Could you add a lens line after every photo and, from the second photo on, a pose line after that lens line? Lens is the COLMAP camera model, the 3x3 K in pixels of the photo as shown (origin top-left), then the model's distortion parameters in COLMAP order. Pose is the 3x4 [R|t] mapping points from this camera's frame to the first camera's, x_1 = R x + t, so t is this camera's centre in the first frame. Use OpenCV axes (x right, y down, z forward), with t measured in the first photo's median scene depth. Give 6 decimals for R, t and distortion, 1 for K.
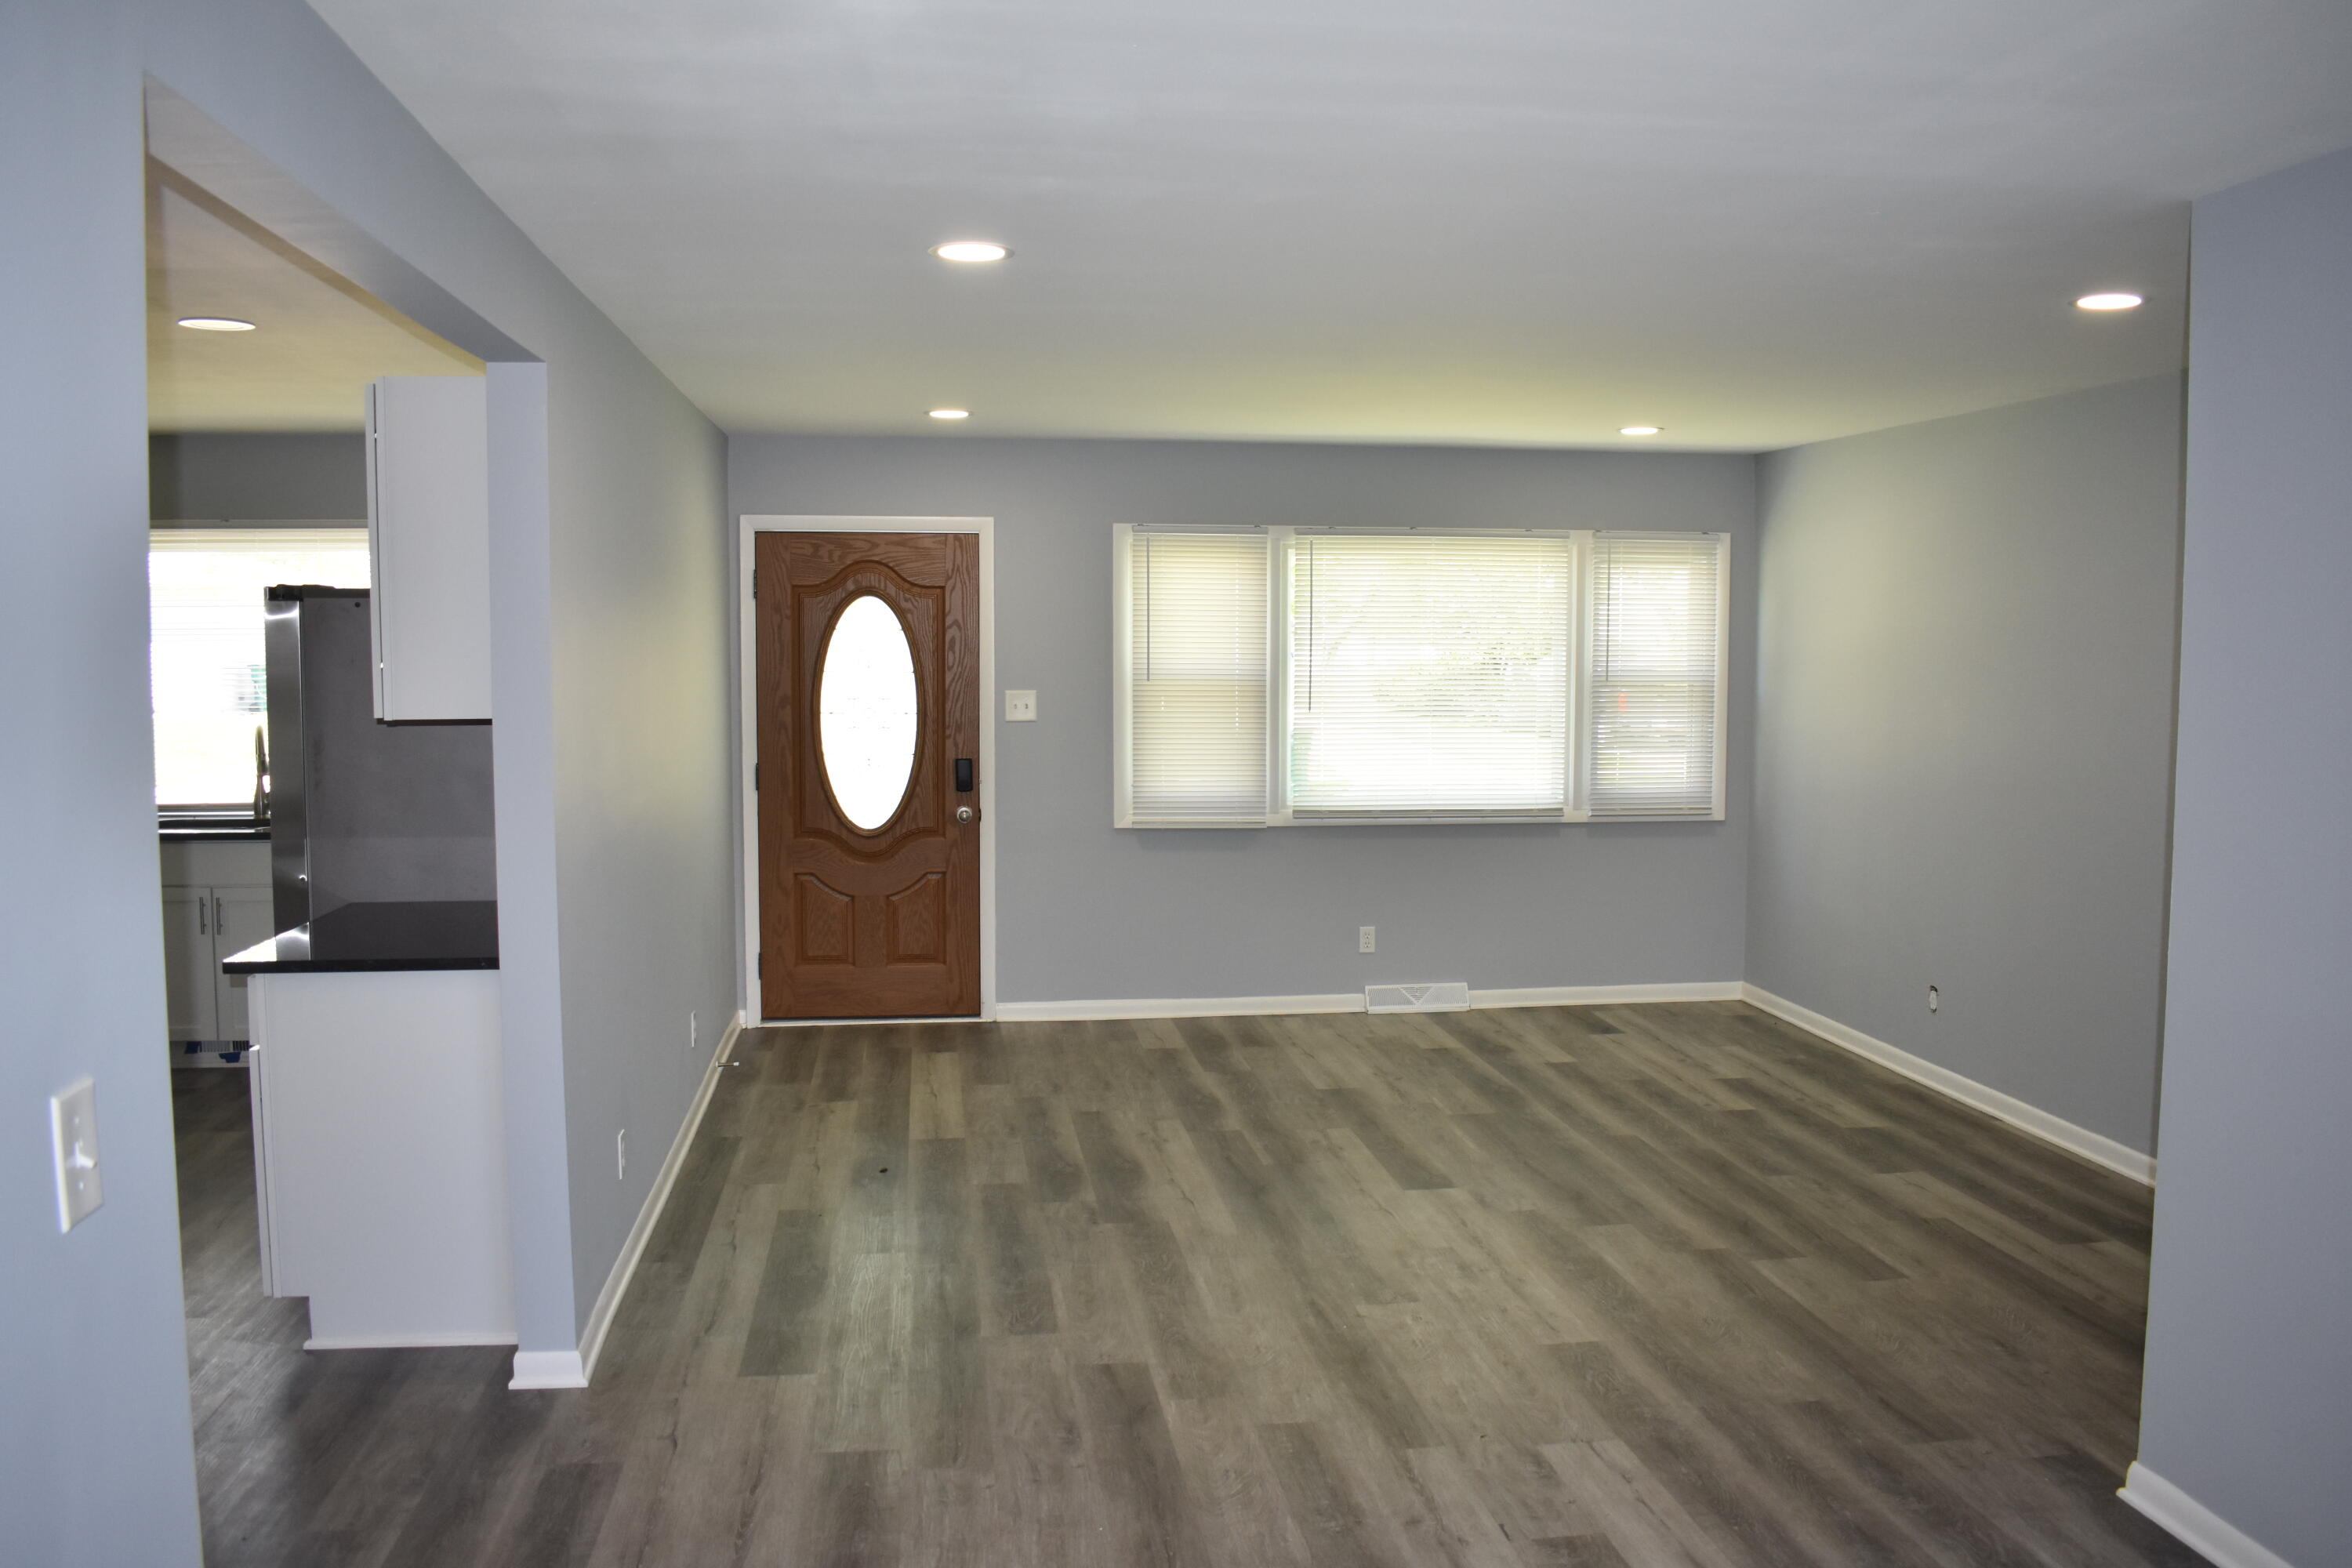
lens RADIAL K [[1858.6, 0, 1187.1], [0, 1858.6, 784.3], [0, 0, 1]] dist [0.083760, 0.002370]
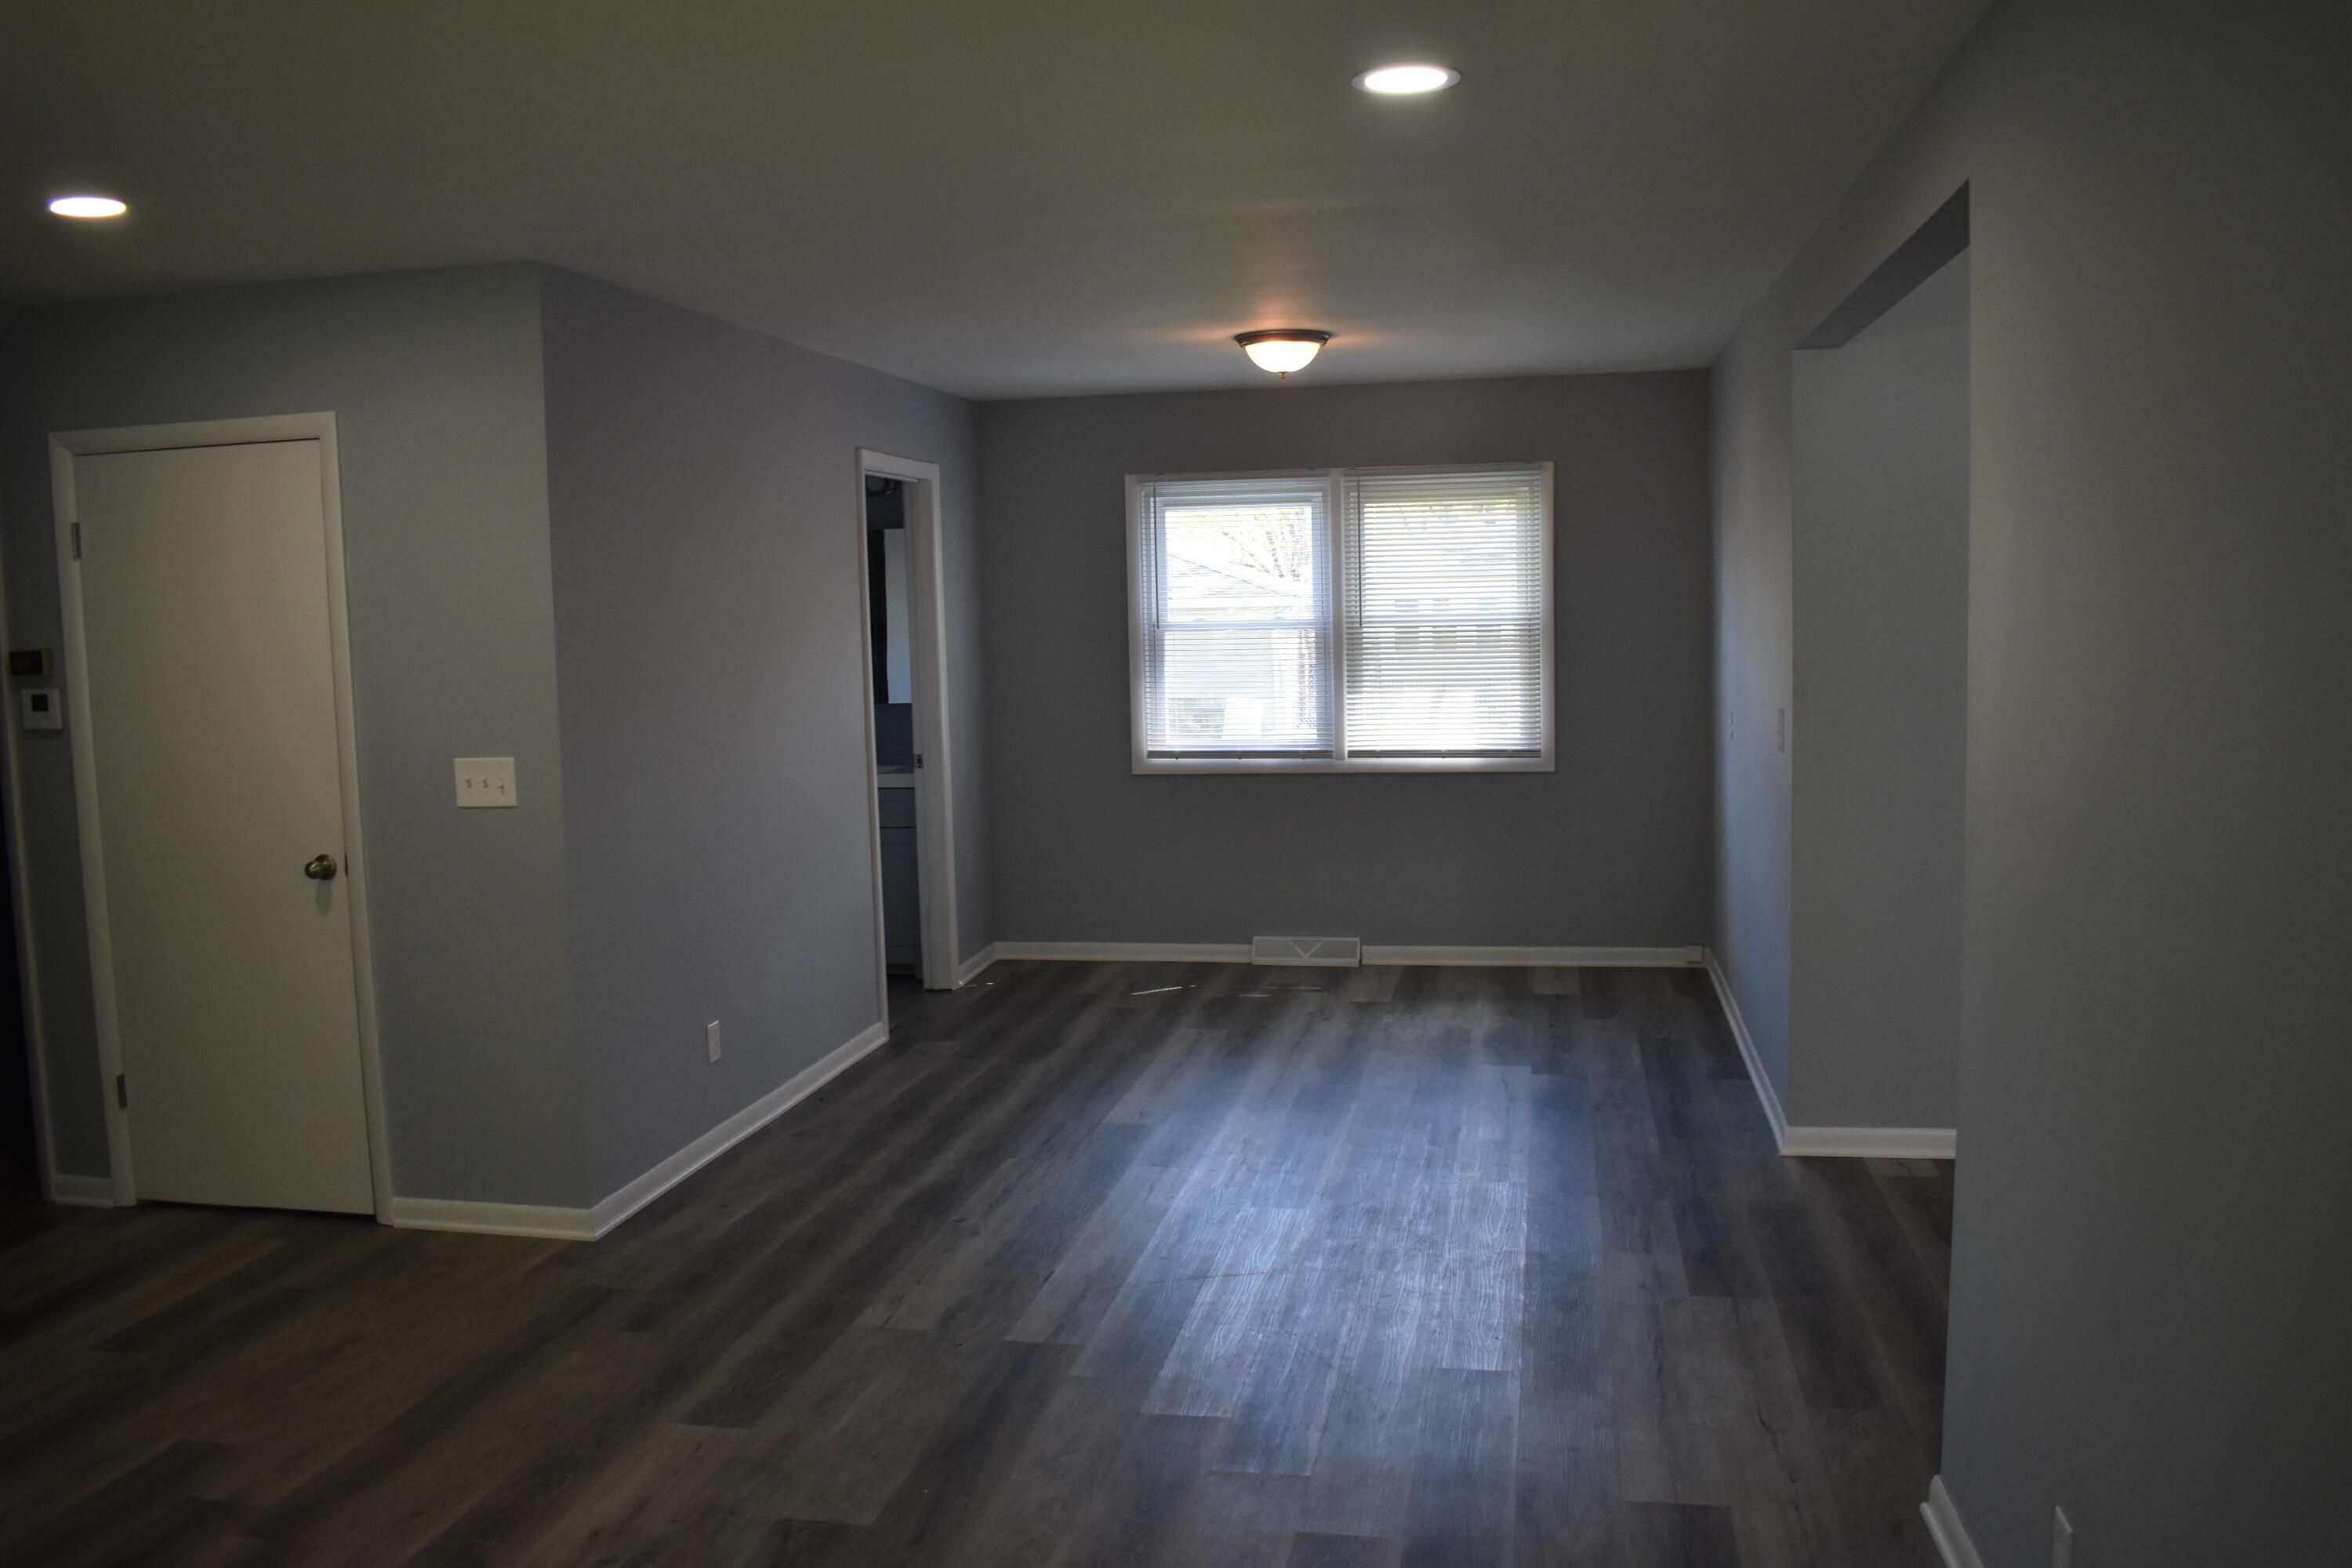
lens RADIAL K [[1858.6, 0, 1184.8], [0, 1858.6, 782.9], [0, 0, 1]] dist [0.083760, 0.002370]
pose [[-0.940683, -0.011757, 0.339082, -0.315886], [0.051549, 0.982844, 0.177087, -0.140642], [-0.335347, 0.184062, -0.923939, 1.902855]]
